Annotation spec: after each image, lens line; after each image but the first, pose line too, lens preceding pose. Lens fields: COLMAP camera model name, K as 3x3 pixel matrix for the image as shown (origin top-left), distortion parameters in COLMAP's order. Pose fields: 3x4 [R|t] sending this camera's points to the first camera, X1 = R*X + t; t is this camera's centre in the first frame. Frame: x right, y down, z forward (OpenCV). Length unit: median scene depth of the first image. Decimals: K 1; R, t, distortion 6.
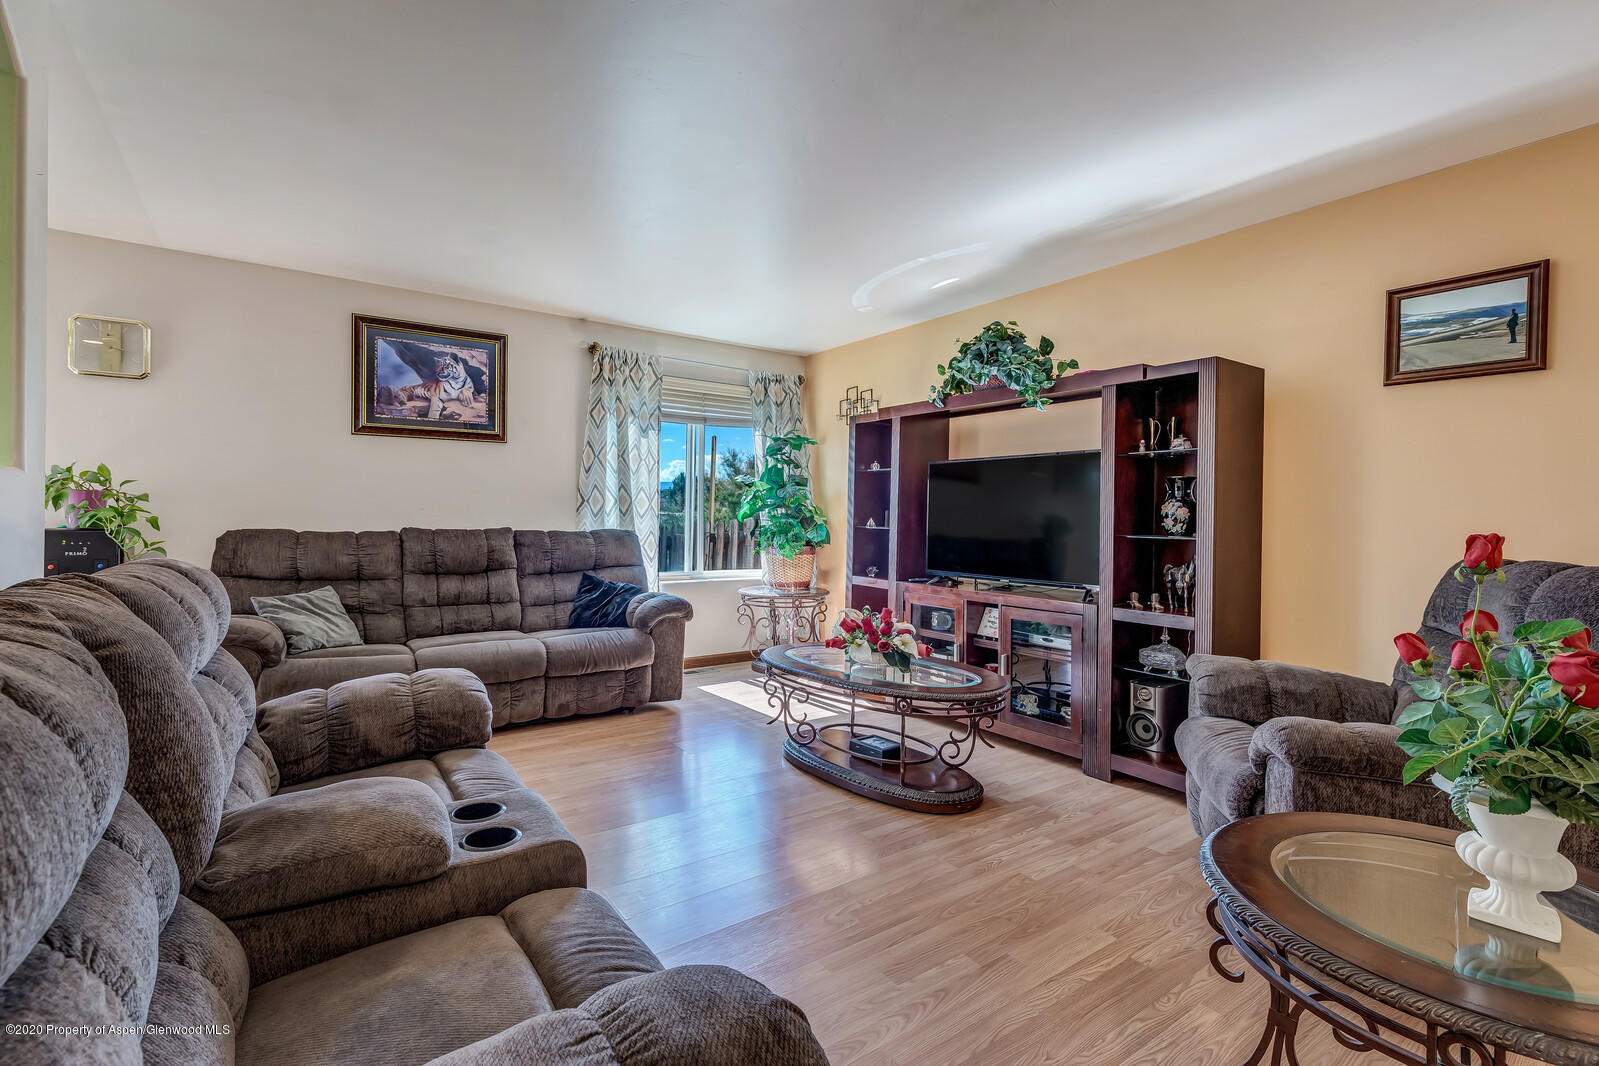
lens RADIAL K [[734.8, 0, 810.1], [0, 734.8, 523.1], [0, 0, 1]] dist [-0.002410, 0.000383]
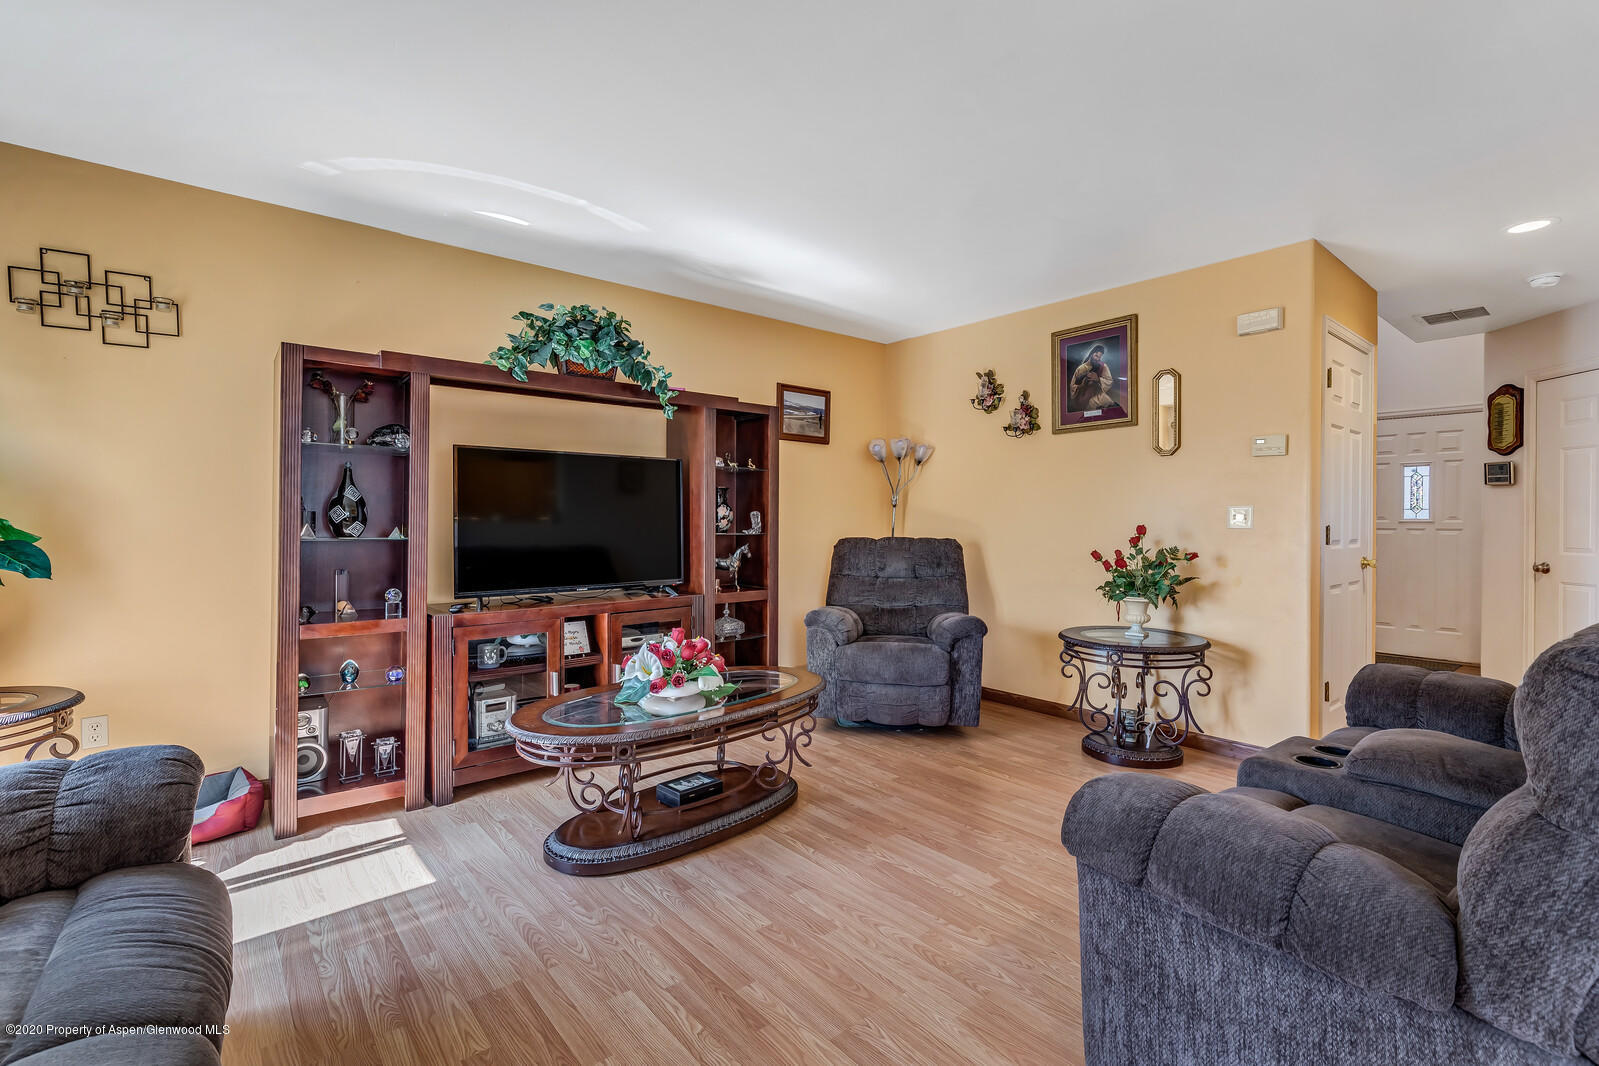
lens RADIAL K [[734.8, 0, 792.7], [0, 734.8, 533.3], [0, 0, 1]] dist [-0.002410, 0.000383]
pose [[-0.087873, -0.037782, 0.995415, -0.726068], [0.003412, 0.999263, 0.038229, -0.028128], [-0.996126, 0.006756, -0.087679, 0.893935]]
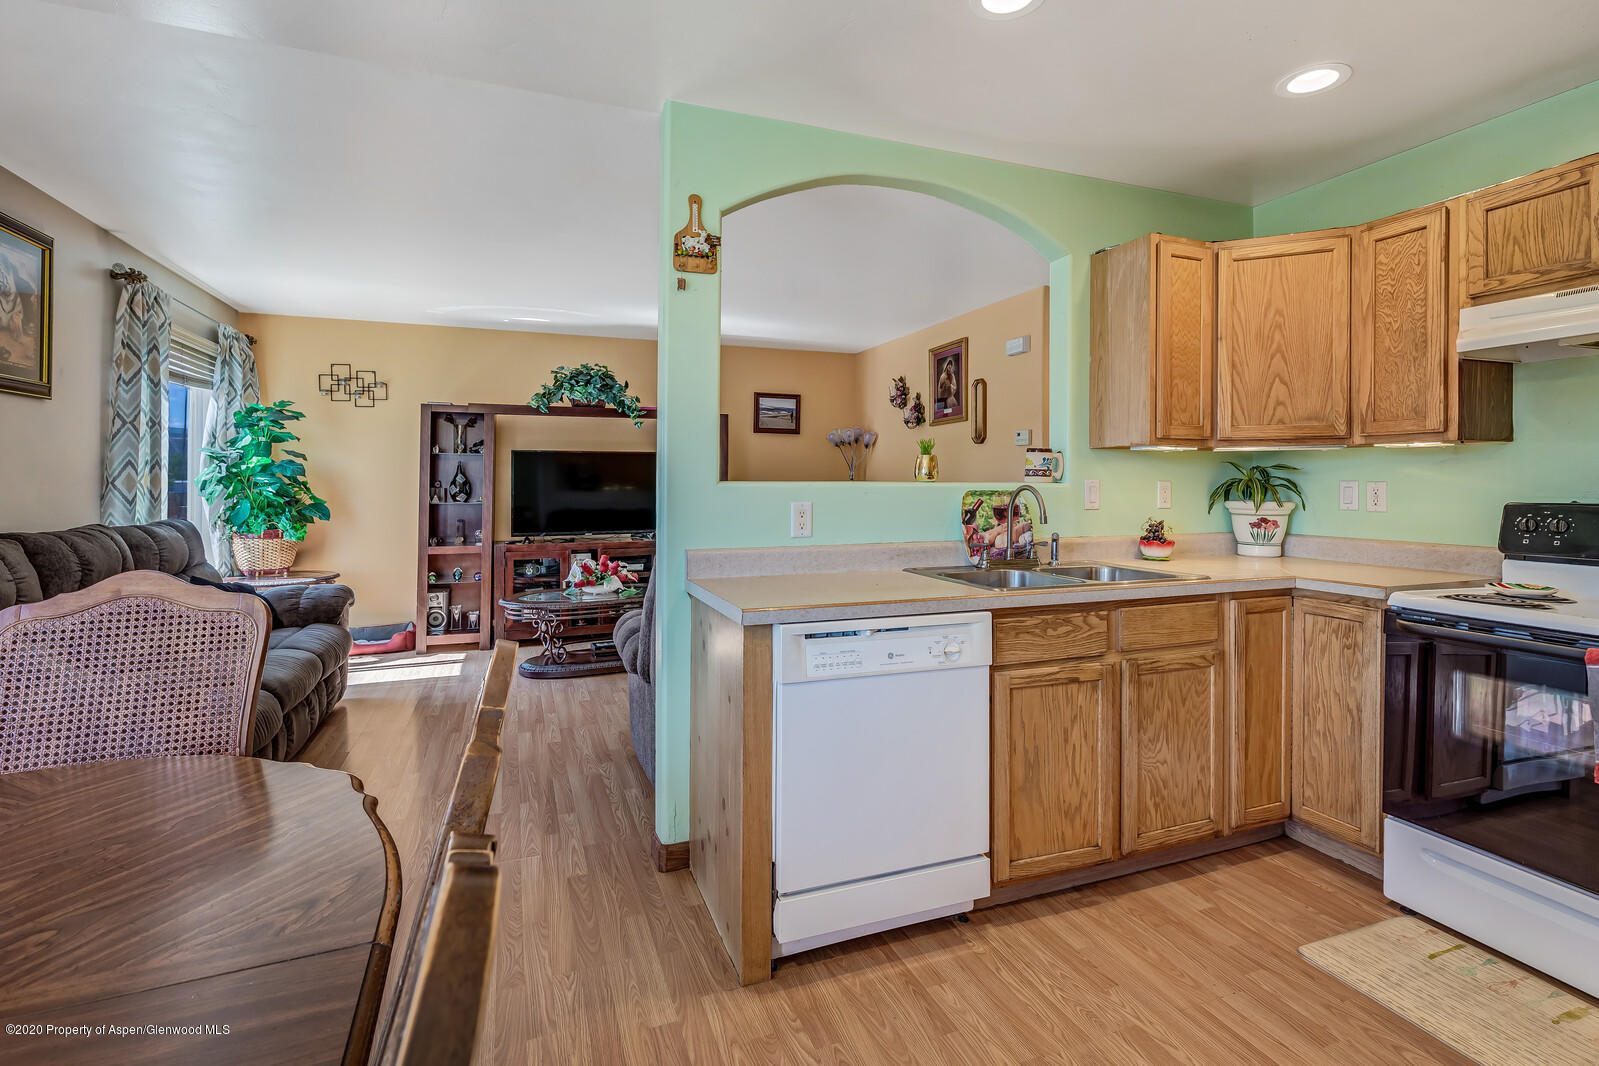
lens RADIAL K [[734.8, 0, 766.2], [0, 734.8, 483.2], [0, 0, 1]] dist [-0.002410, 0.000383]
pose [[0.256222, -0.020322, 0.966404, -1.192238], [0.011502, 0.999772, 0.017974, -0.052882], [-0.966550, 0.006510, 0.256397, 0.288939]]
